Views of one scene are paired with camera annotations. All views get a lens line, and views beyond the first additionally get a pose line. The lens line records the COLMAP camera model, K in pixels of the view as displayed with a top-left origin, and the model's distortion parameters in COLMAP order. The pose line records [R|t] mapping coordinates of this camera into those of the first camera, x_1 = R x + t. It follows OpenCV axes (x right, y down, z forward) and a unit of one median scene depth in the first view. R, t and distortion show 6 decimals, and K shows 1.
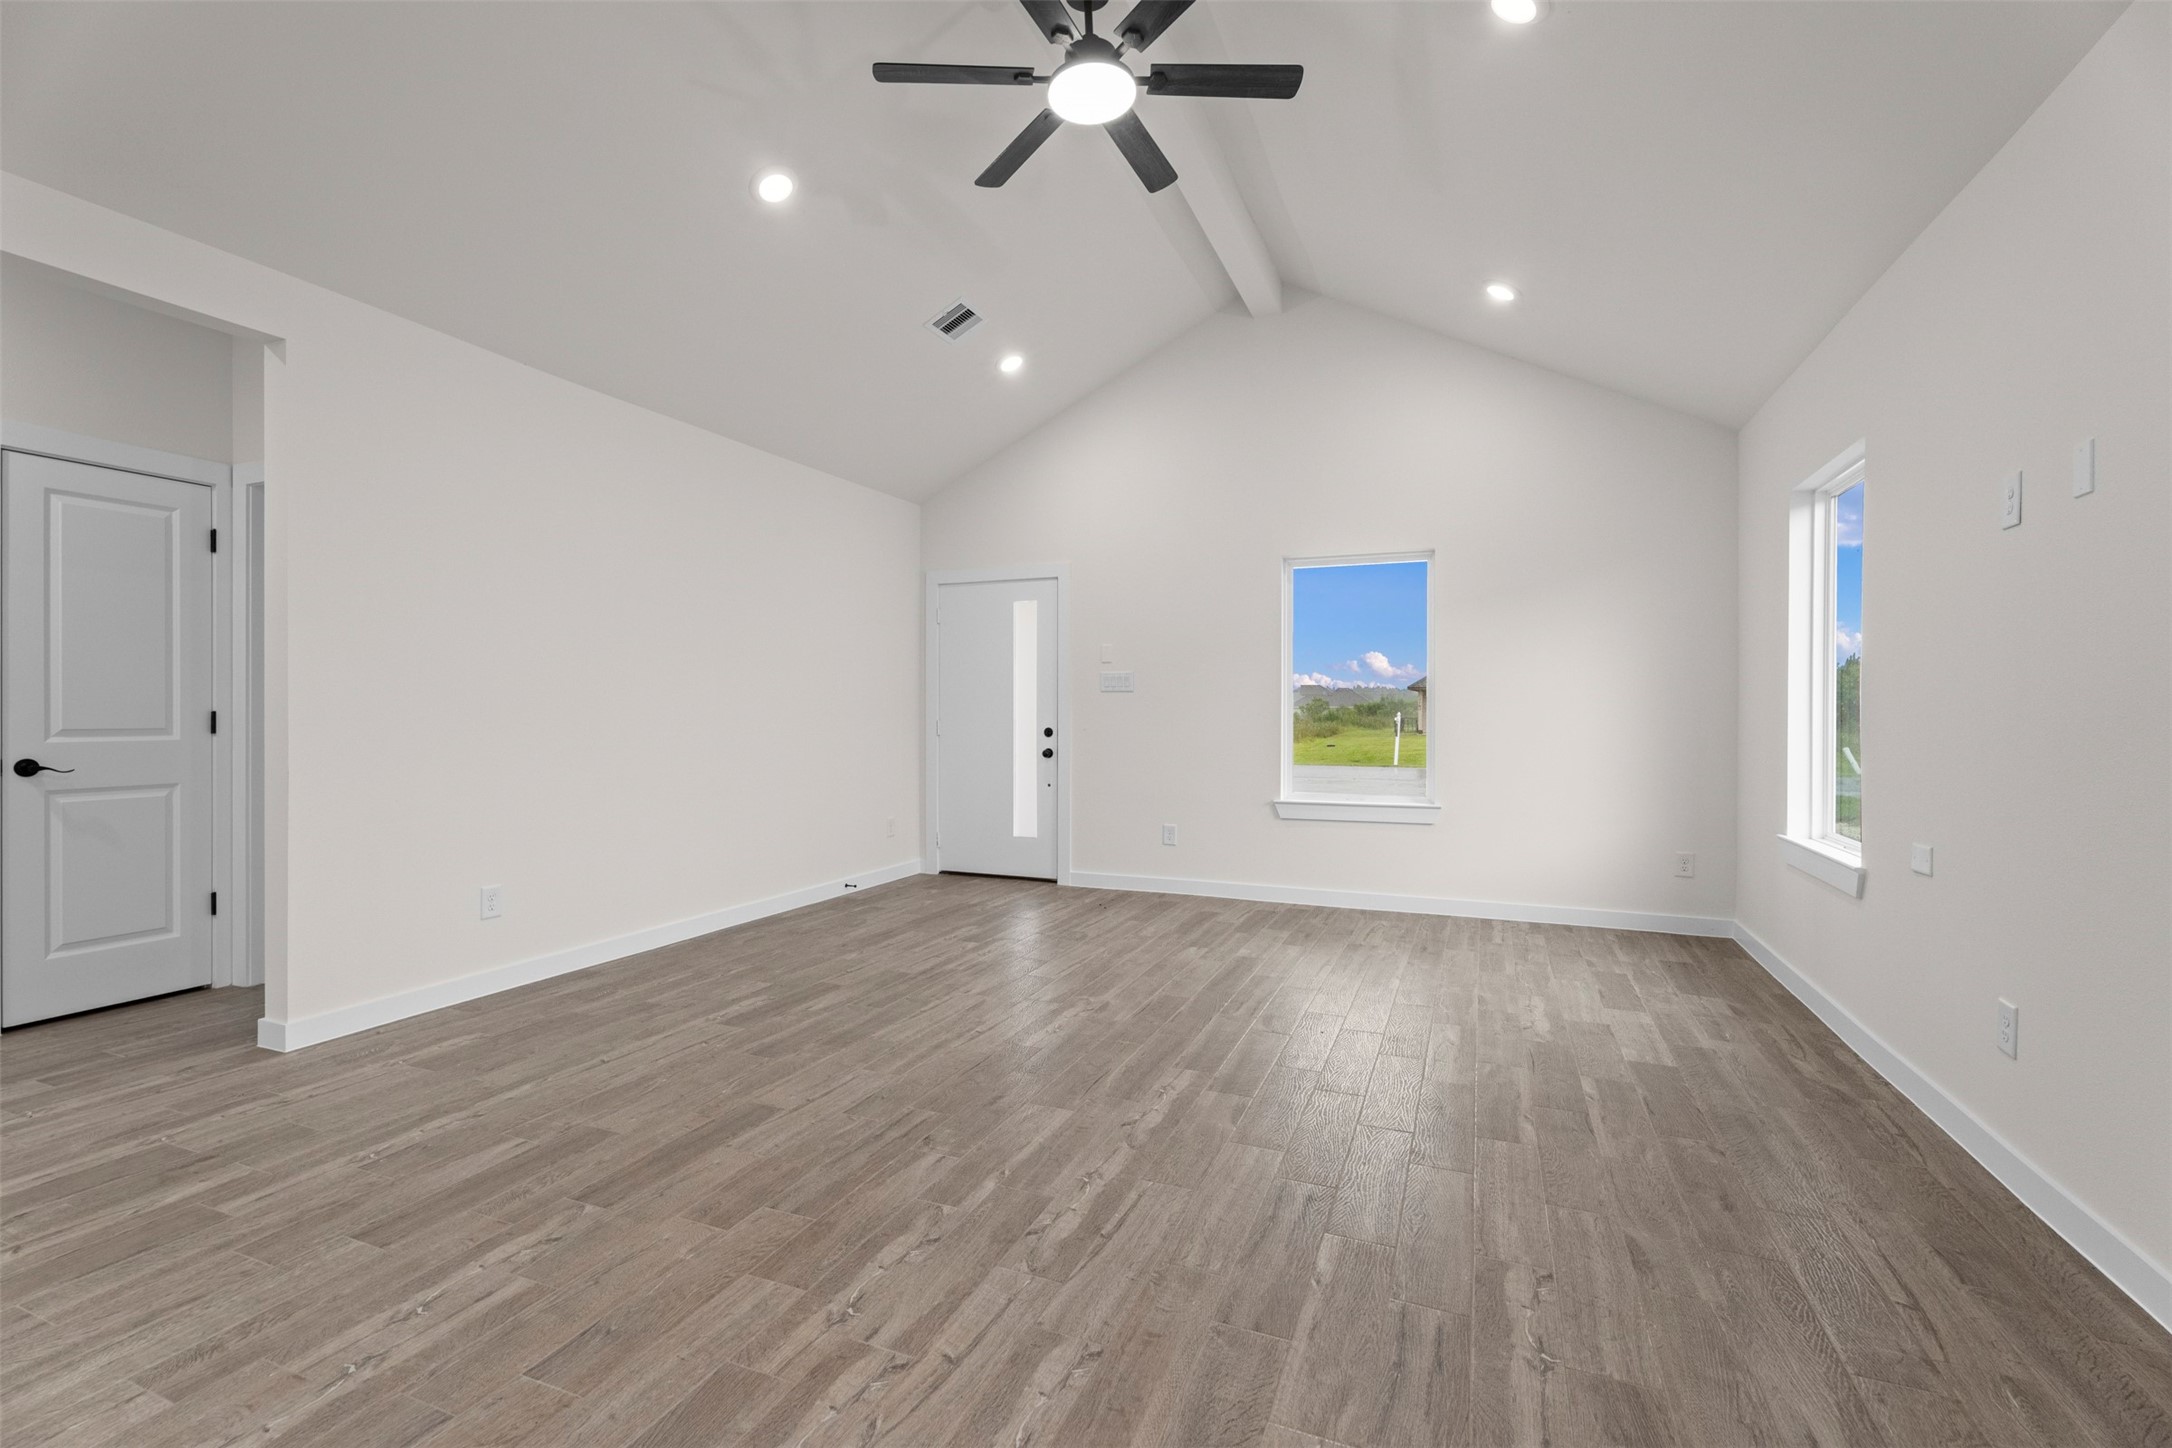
lens RADIAL K [[962.7, 0, 1082.1], [0, 962.7, 716.3], [0, 0, 1]] dist [-0.000949, -0.000572]
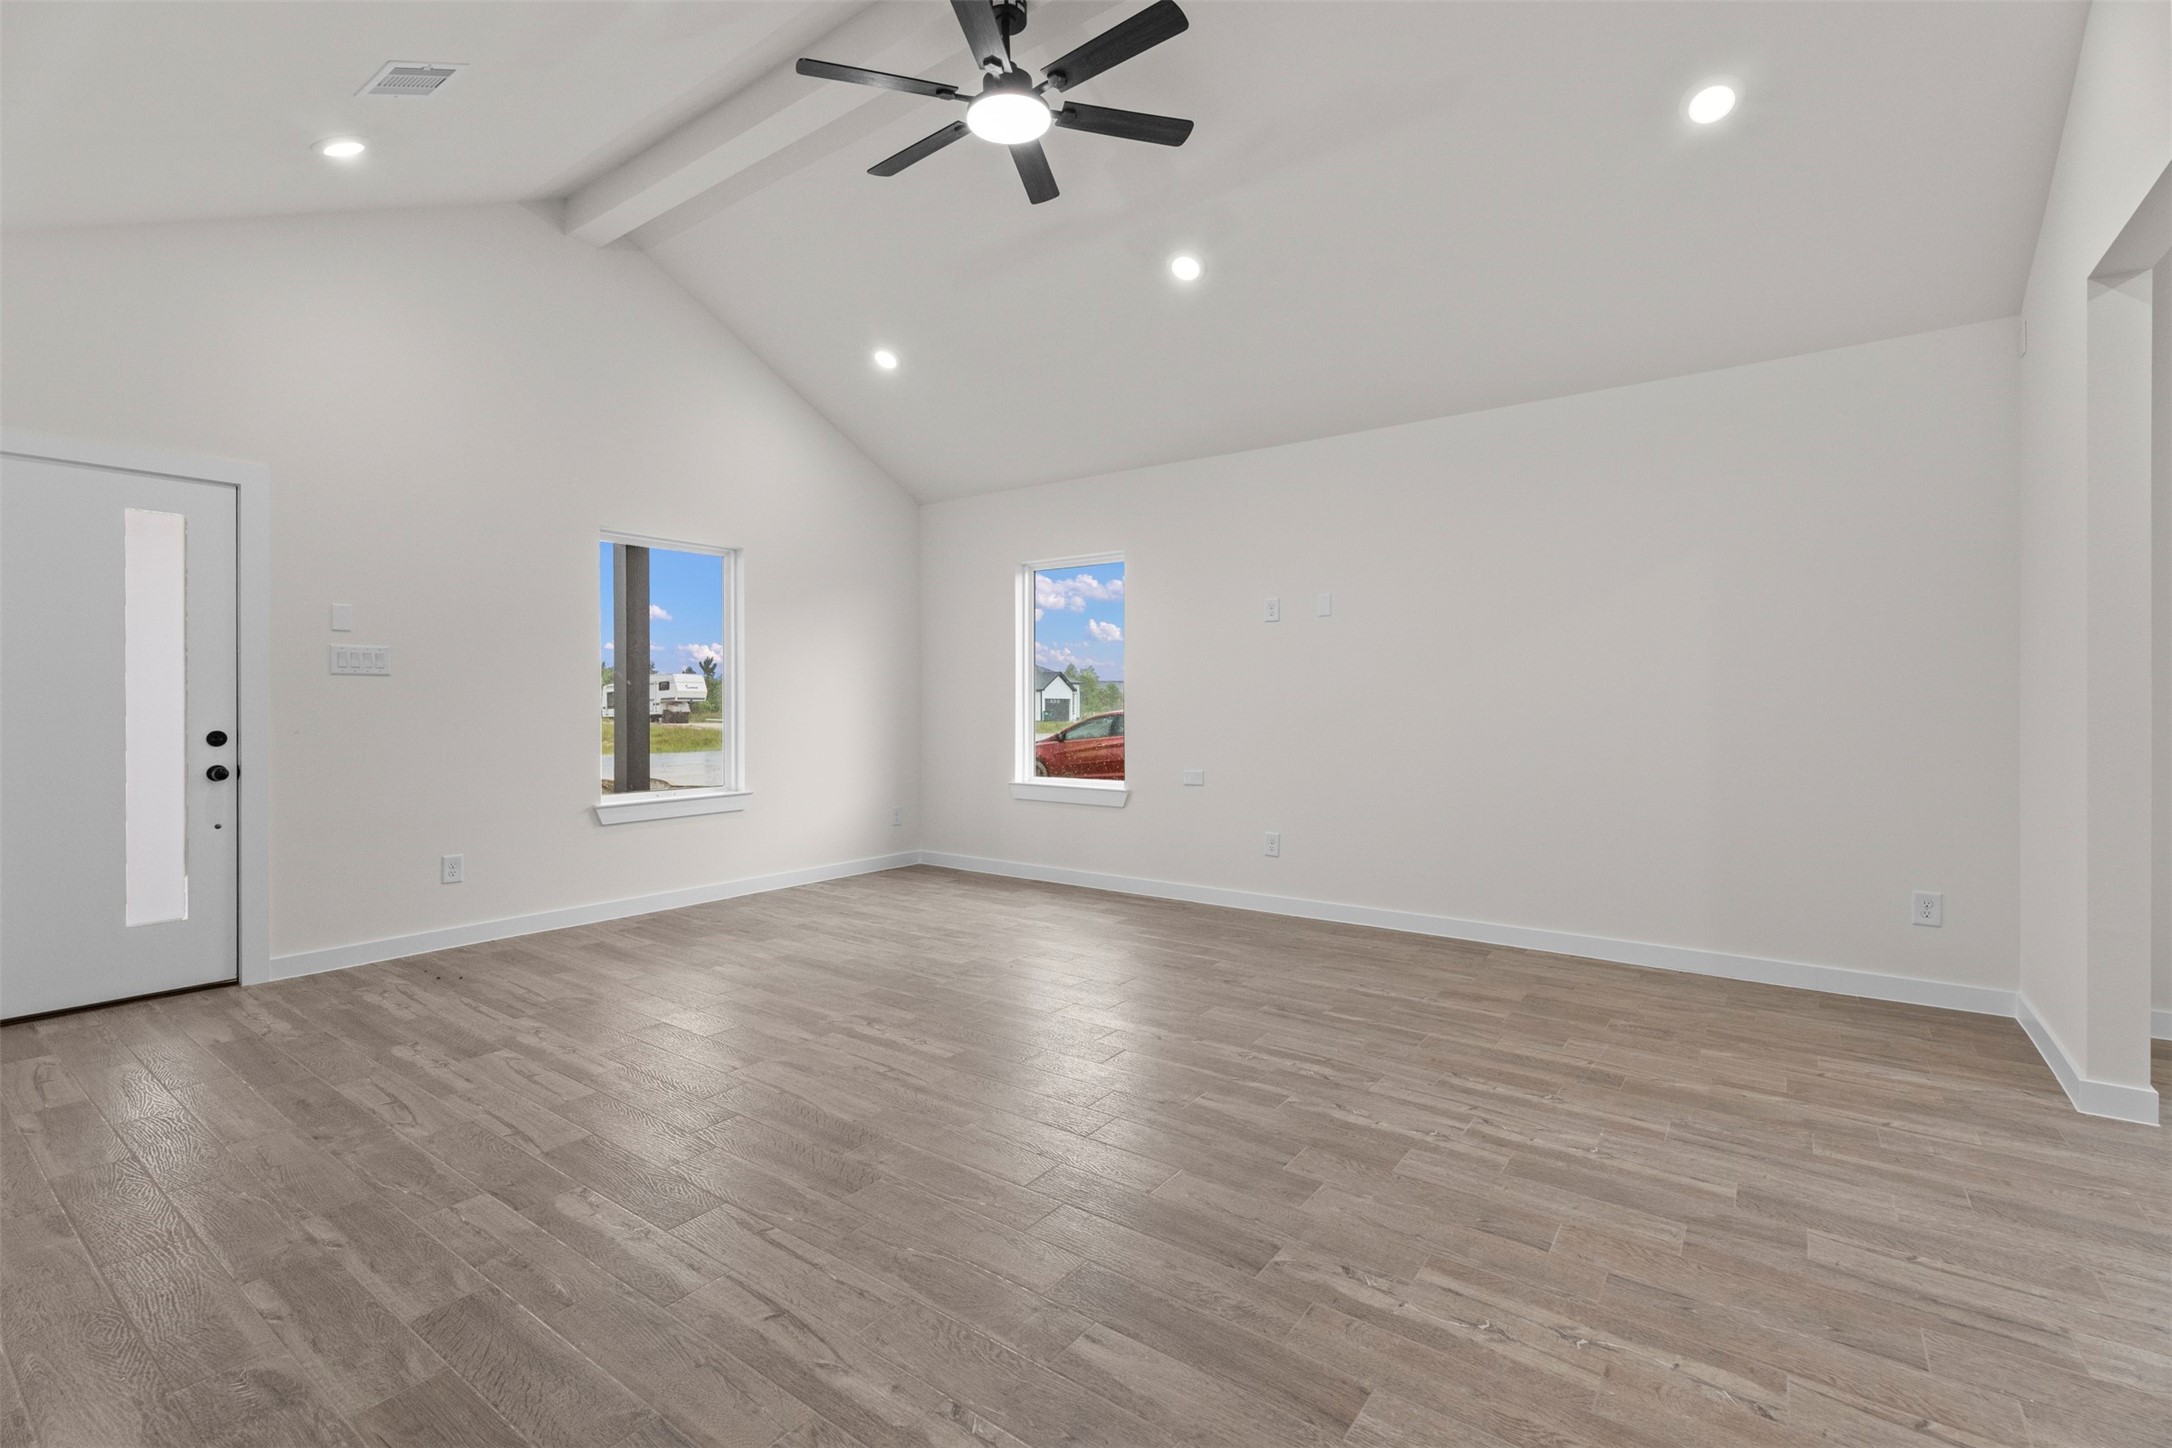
lens RADIAL K [[968.3, 0, 1085.3], [0, 968.3, 696.4], [0, 0, 1]] dist [-0.001248, 0.000066]
pose [[0.234814, 0.003543, 0.972034, -1.371944], [0.004271, 0.999980, -0.004677, -0.012789], [-0.972031, 0.005250, 0.234794, 0.915696]]
